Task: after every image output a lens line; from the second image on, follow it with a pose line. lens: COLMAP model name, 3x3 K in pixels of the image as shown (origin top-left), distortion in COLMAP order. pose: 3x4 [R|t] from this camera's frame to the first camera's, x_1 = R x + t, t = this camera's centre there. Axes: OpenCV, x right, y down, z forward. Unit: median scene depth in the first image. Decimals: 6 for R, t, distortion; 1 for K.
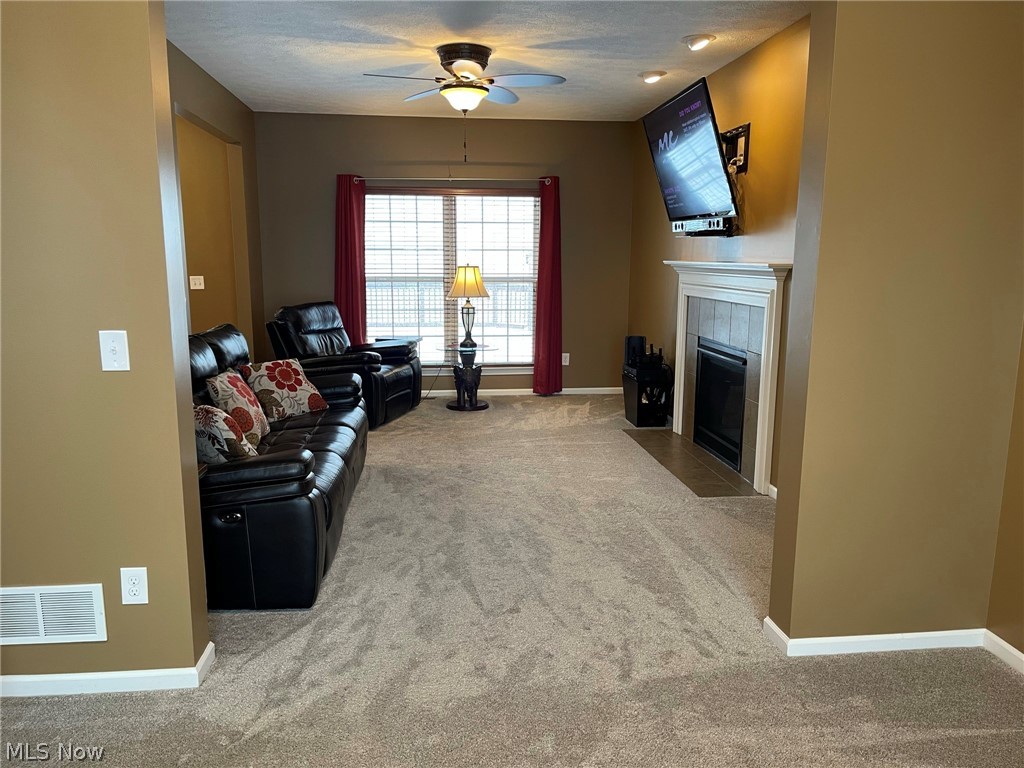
lens RADIAL K [[772.8, 0, 513.5], [0, 772.8, 383.2], [0, 0, 1]] dist [0.063568, -0.075061]
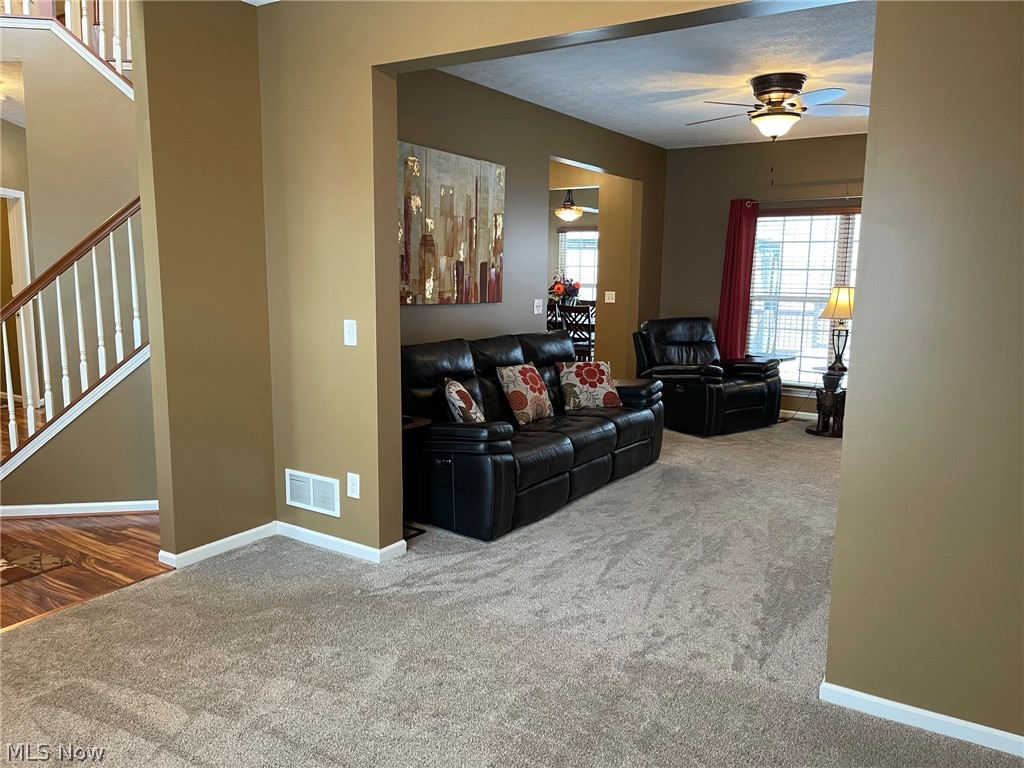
lens RADIAL K [[772.8, 0, 508.6], [0, 772.8, 376.1], [0, 0, 1]] dist [0.063568, -0.075061]
pose [[0.762291, 0.094219, -0.640340, 0.381316], [-0.115698, 0.993249, 0.008413, -0.002208], [0.636809, 0.067673, 0.768046, 0.001994]]
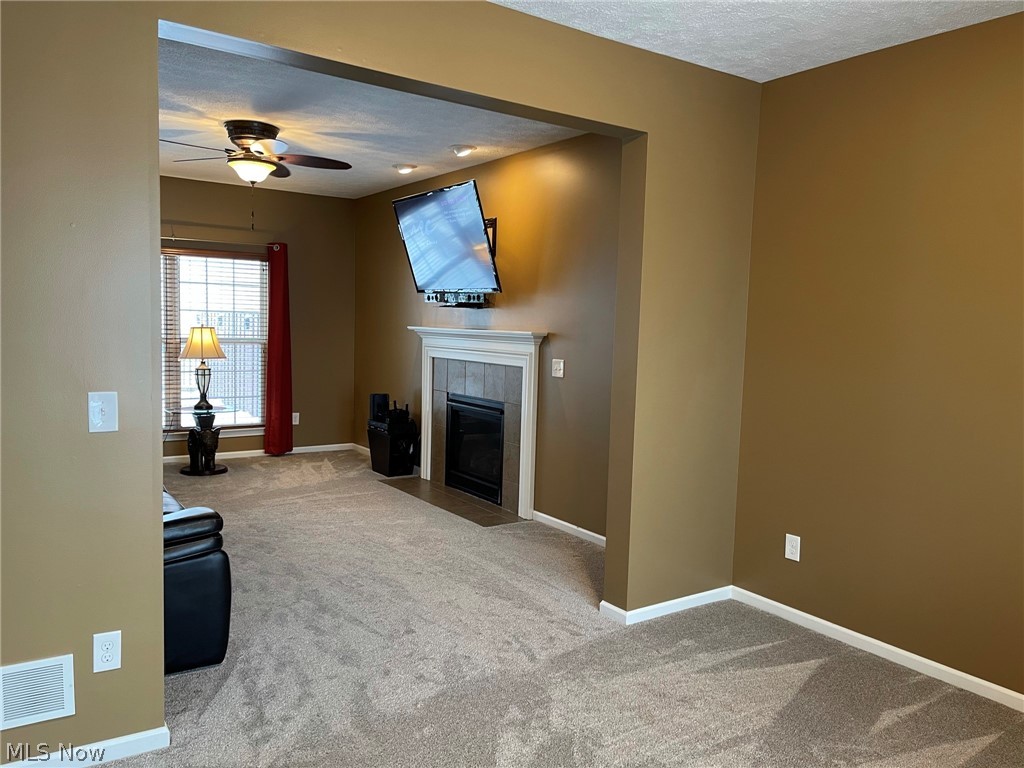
lens RADIAL K [[772.8, 0, 512.6], [0, 772.8, 382.9], [0, 0, 1]] dist [0.063568, -0.075061]
pose [[0.883831, -0.016744, 0.467506, -0.262889], [0.053725, 0.996380, -0.065882, 0.008121], [-0.464710, 0.083345, 0.881532, -0.071061]]
